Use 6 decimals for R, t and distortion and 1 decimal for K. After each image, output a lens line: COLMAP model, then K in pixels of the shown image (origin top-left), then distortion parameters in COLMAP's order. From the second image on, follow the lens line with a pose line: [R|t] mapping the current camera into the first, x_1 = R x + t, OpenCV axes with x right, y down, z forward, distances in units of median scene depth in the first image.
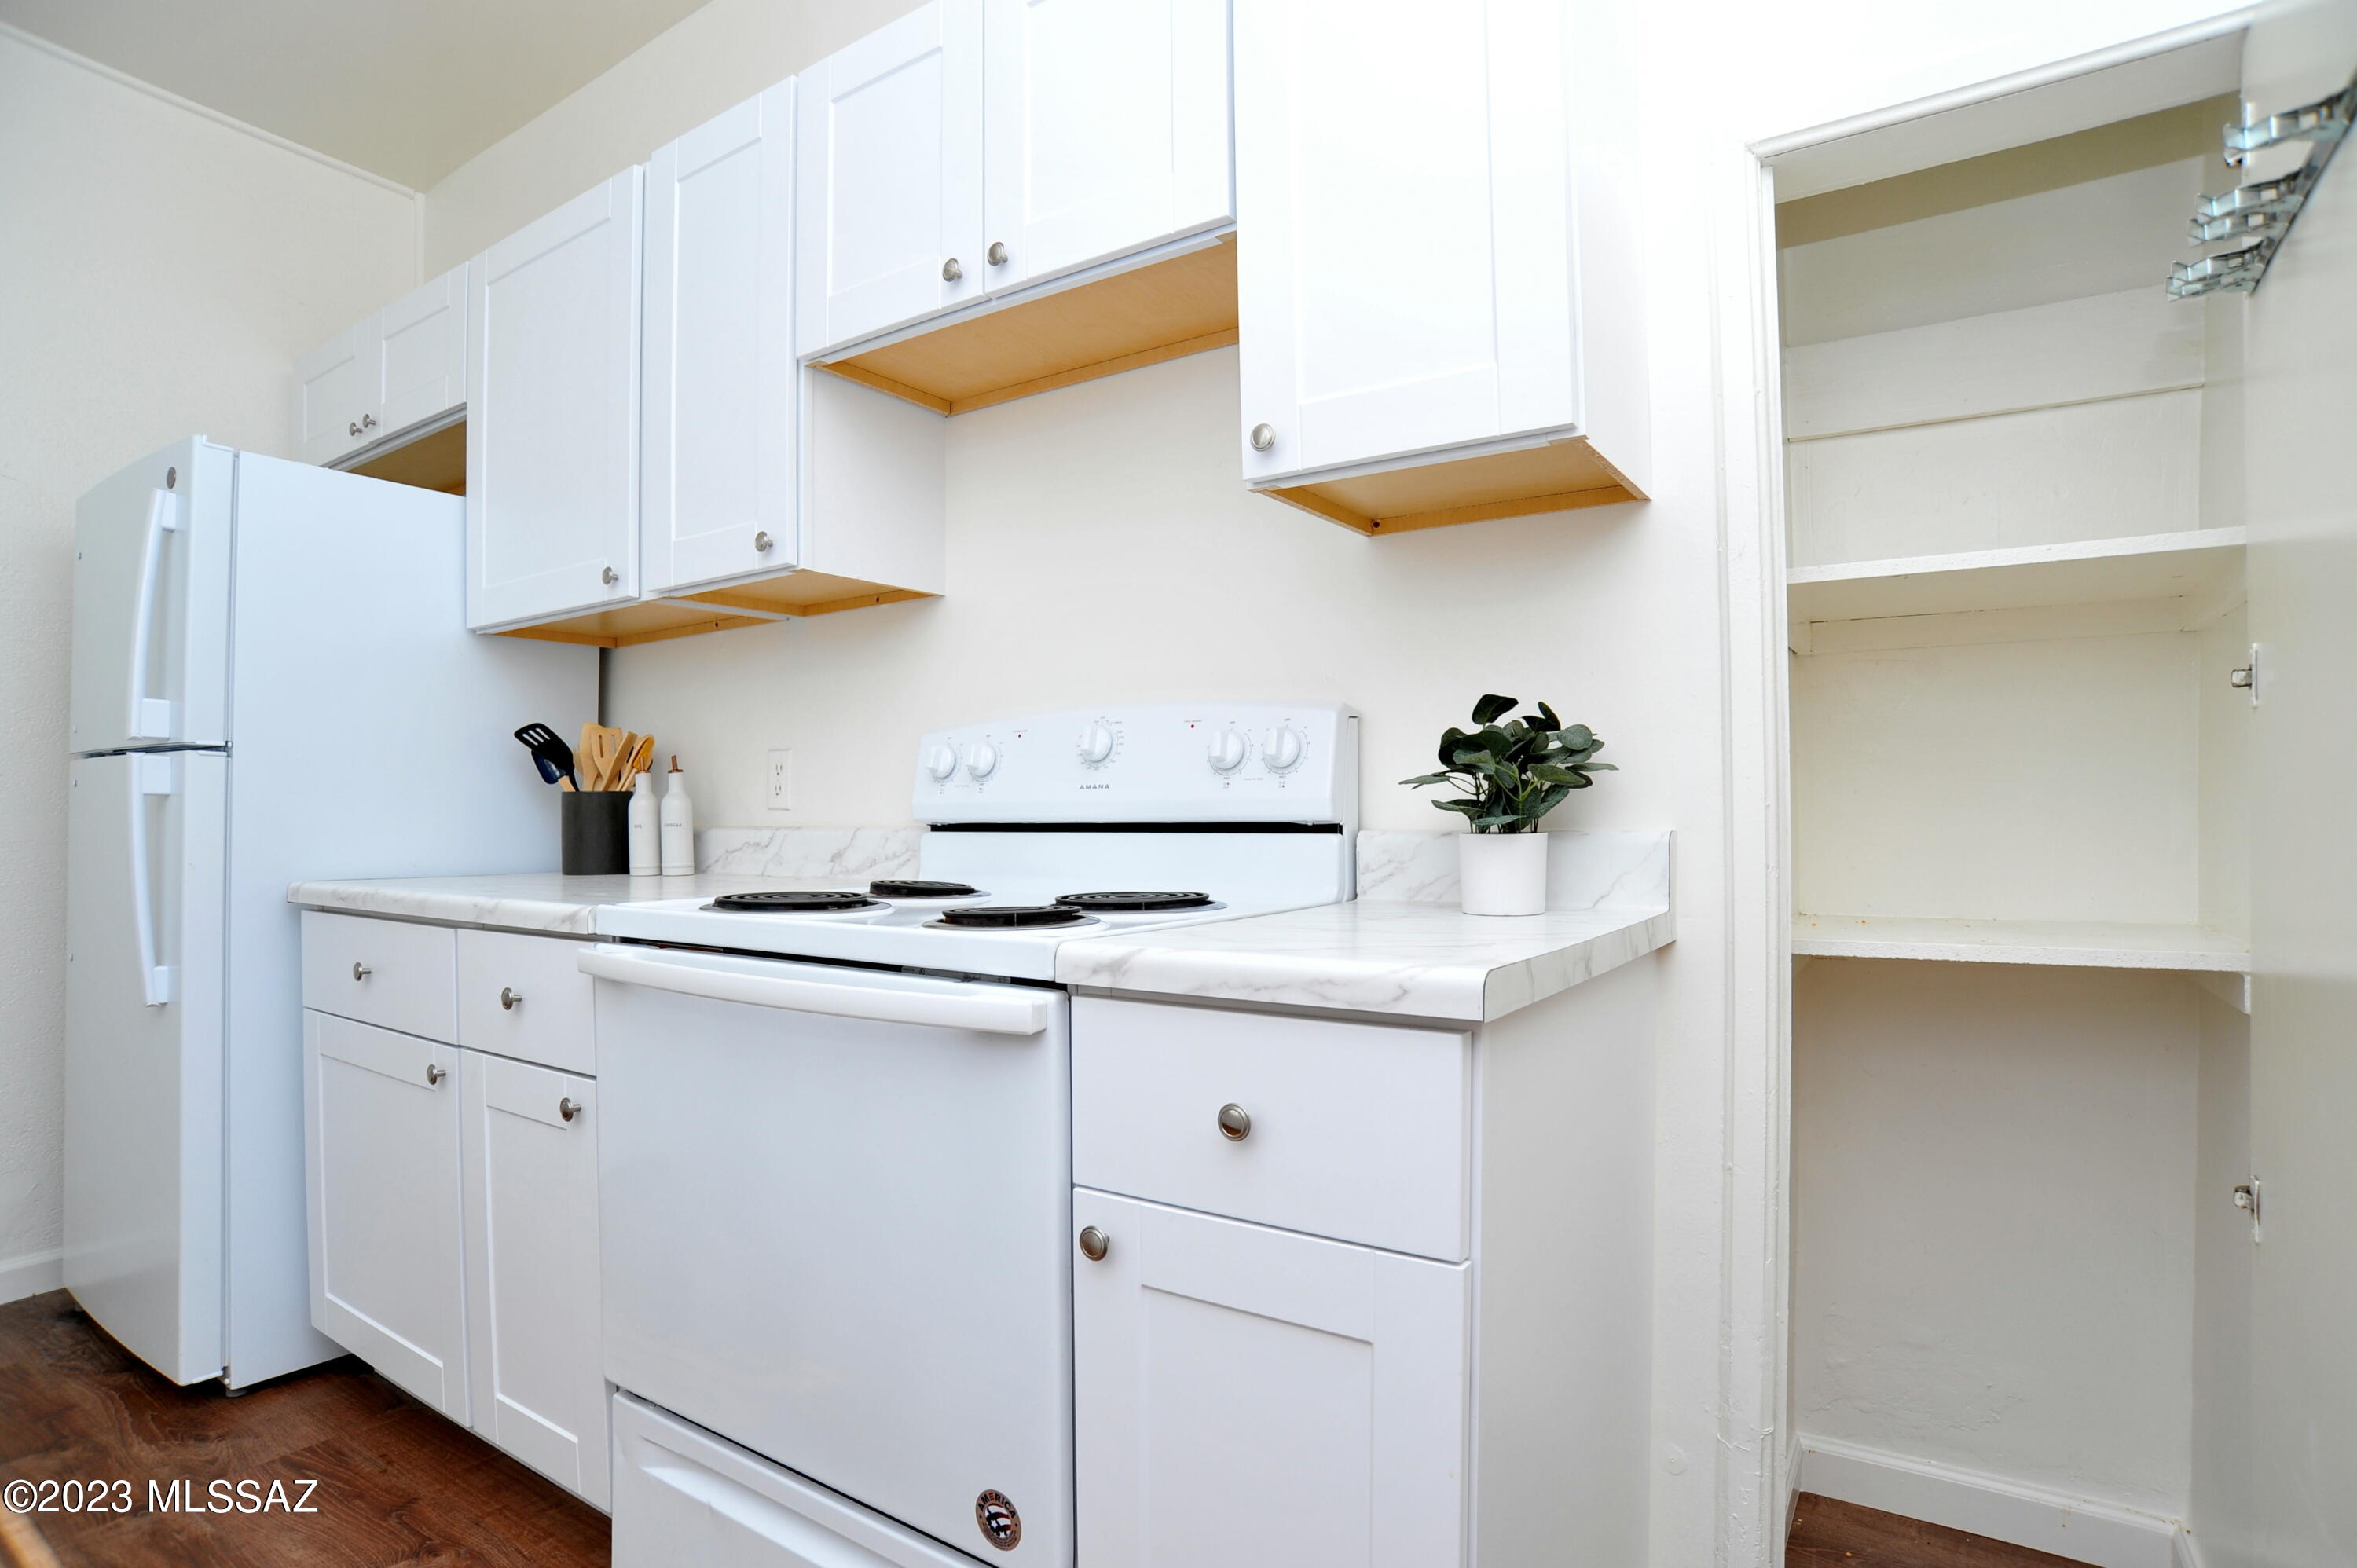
lens RADIAL K [[1229.2, 0, 1177.8], [0, 1229.2, 823.2], [0, 0, 1]] dist [-0.101082, 0.048183]
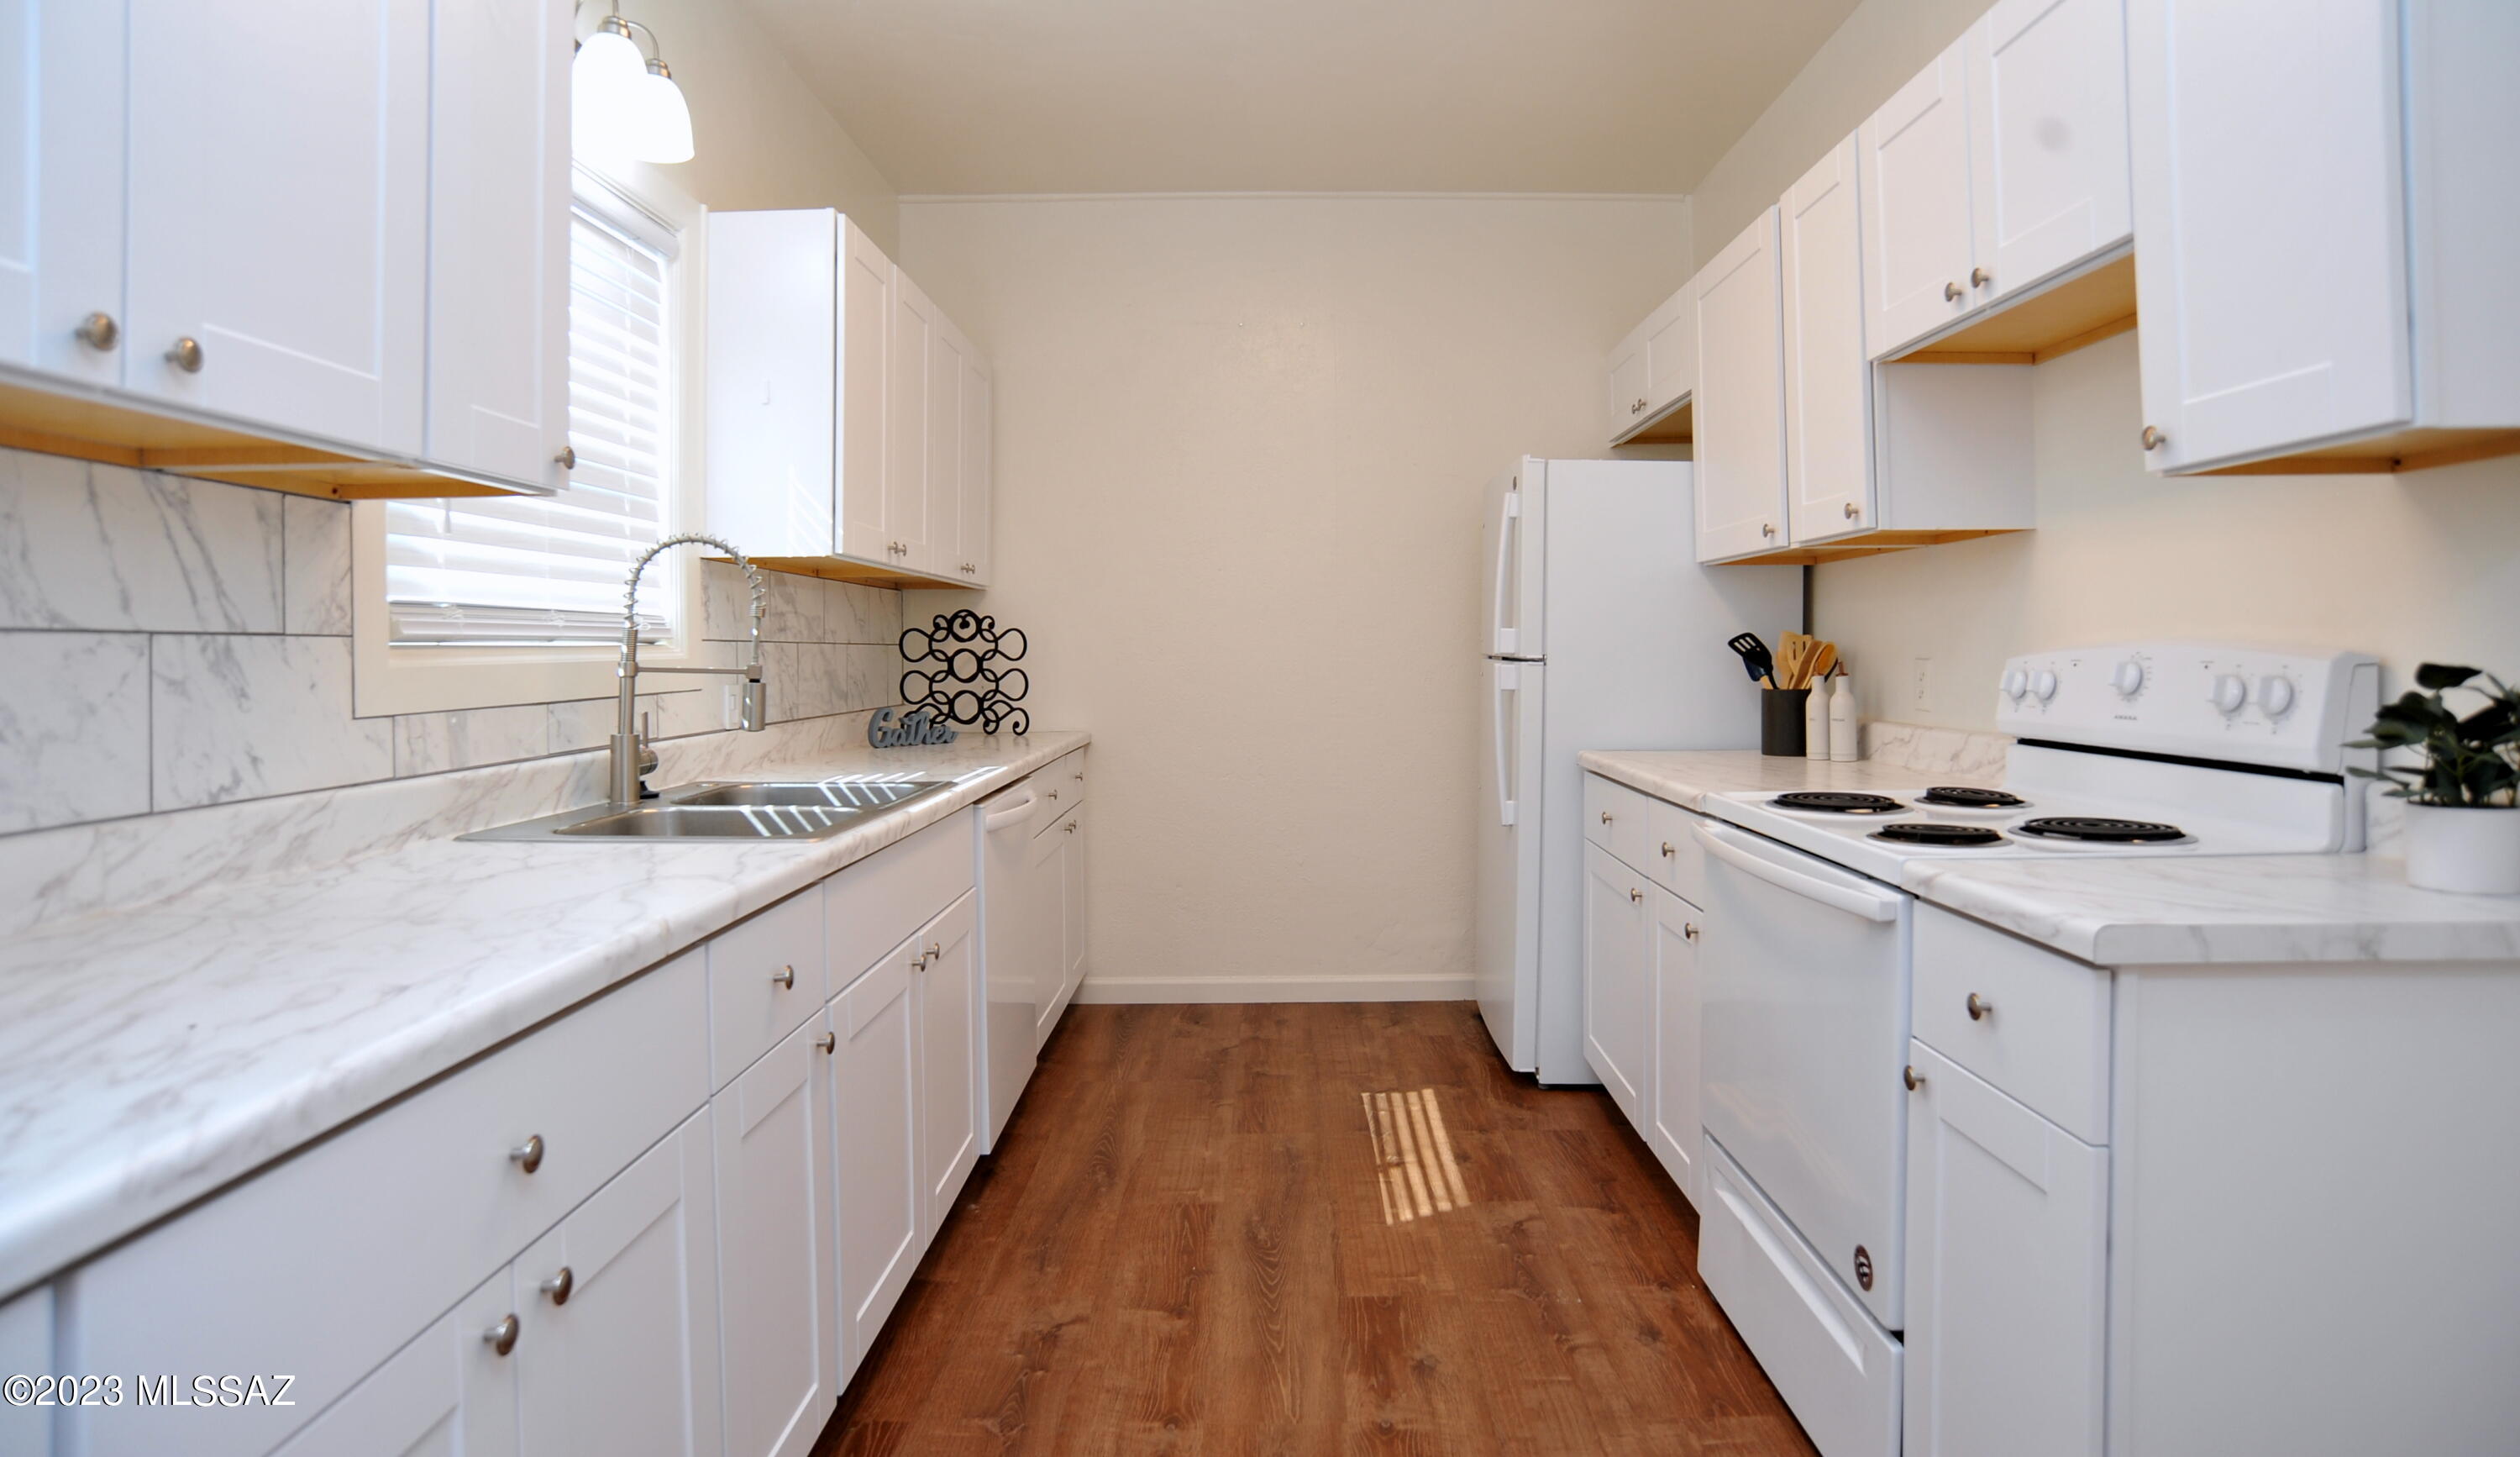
lens RADIAL K [[1360.8, 0, 1255.1], [0, 1360.8, 657.2], [0, 0, 1]] dist [-0.002607, 0.000972]
pose [[0.544517, 0.004153, -0.838739, 0.476977], [0.007993, 0.999917, 0.010141, -0.092675], [0.838711, -0.012226, 0.544439, -0.275795]]
